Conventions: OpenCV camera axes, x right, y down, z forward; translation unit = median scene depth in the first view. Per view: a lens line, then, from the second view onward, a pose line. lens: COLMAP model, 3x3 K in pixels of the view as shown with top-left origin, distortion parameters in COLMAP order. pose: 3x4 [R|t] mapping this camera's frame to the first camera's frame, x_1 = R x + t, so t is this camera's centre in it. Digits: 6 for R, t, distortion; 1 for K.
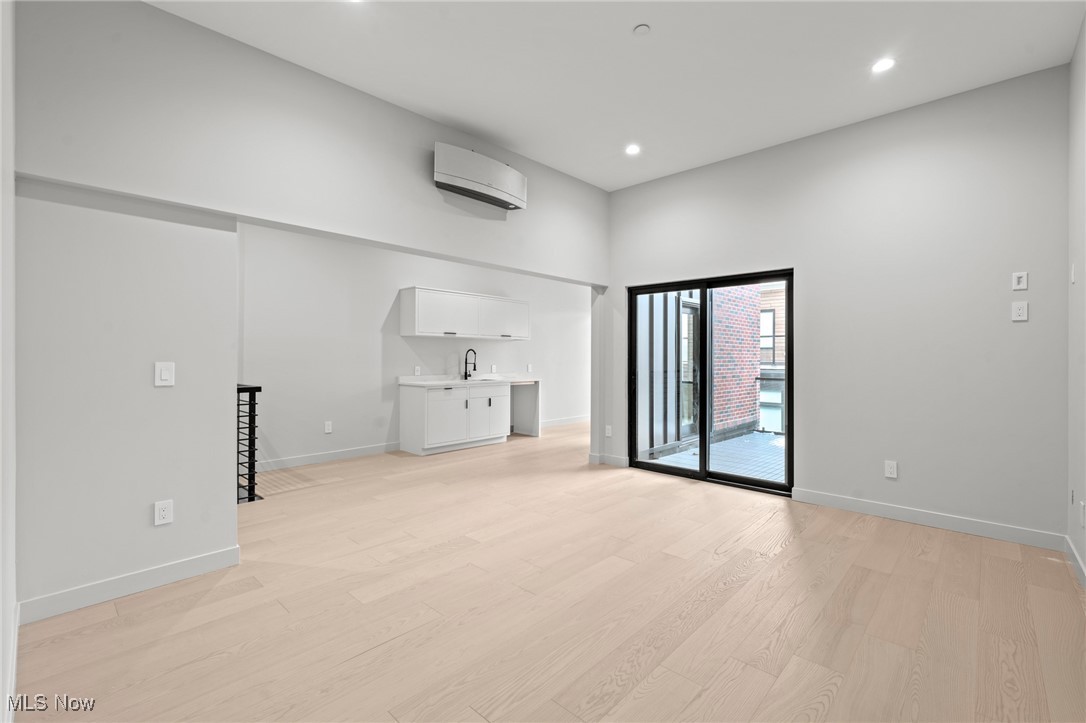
lens RADIAL K [[478.3, 0, 543.0], [0, 478.3, 361.5], [0, 0, 1]] dist [0.000077, 0.000012]
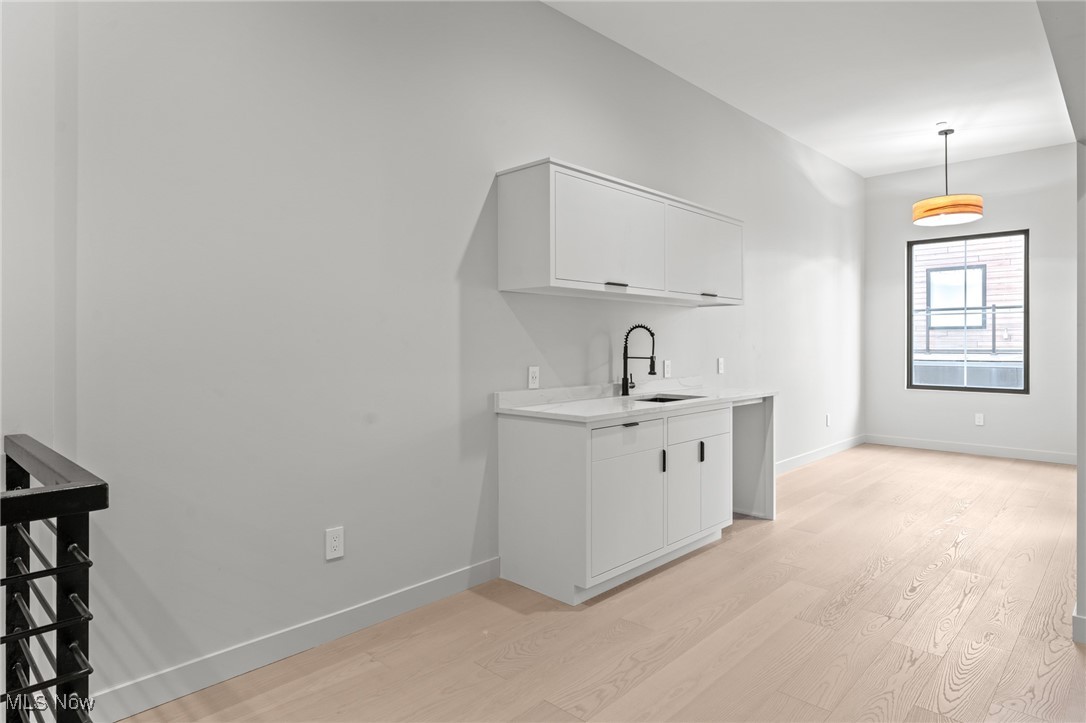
lens RADIAL K [[634.0, 0, 541.5], [0, 634.0, 347.5], [0, 0, 1]] dist [0.000969, 0.001453]
pose [[0.999972, -0.005438, -0.005161, -0.260244], [0.005419, 0.999979, -0.003560, -0.004118], [0.005181, 0.003532, 0.999980, 0.472776]]
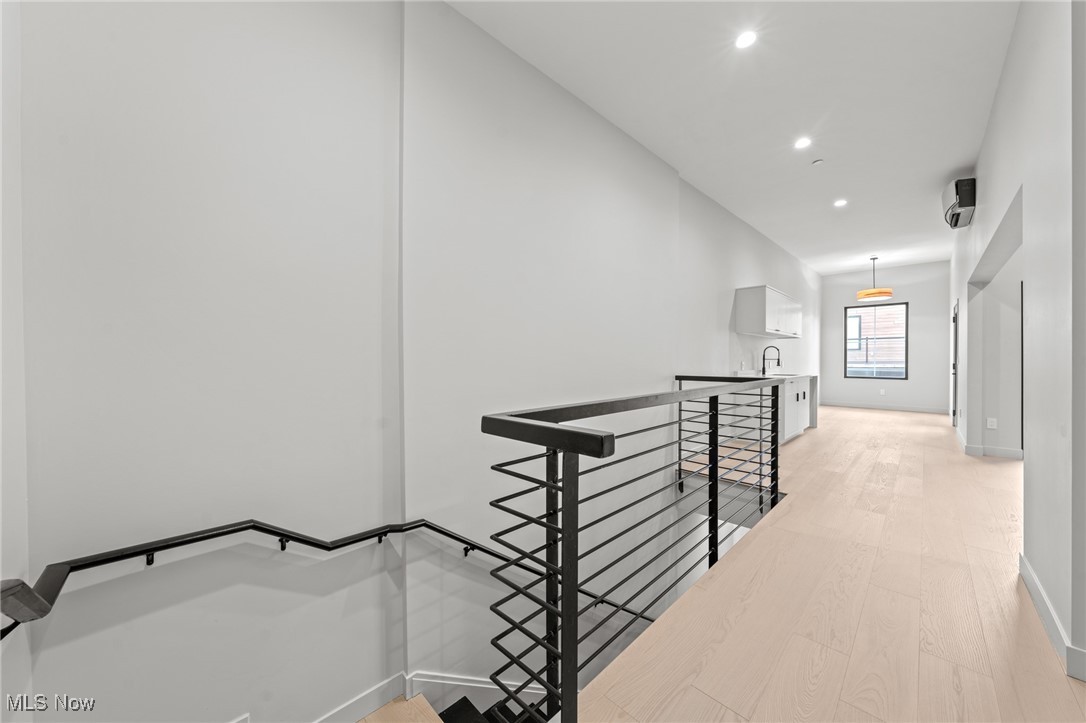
lens RADIAL K [[391.8, 0, 545.3], [0, 391.8, 358.9], [0, 0, 1]] dist [0.000206, -0.000089]
pose [[0.999702, -0.001848, -0.024361, -0.700109], [0.001560, 0.999929, -0.011845, 0.014177], [0.024381, 0.011804, 0.999633, 0.122062]]
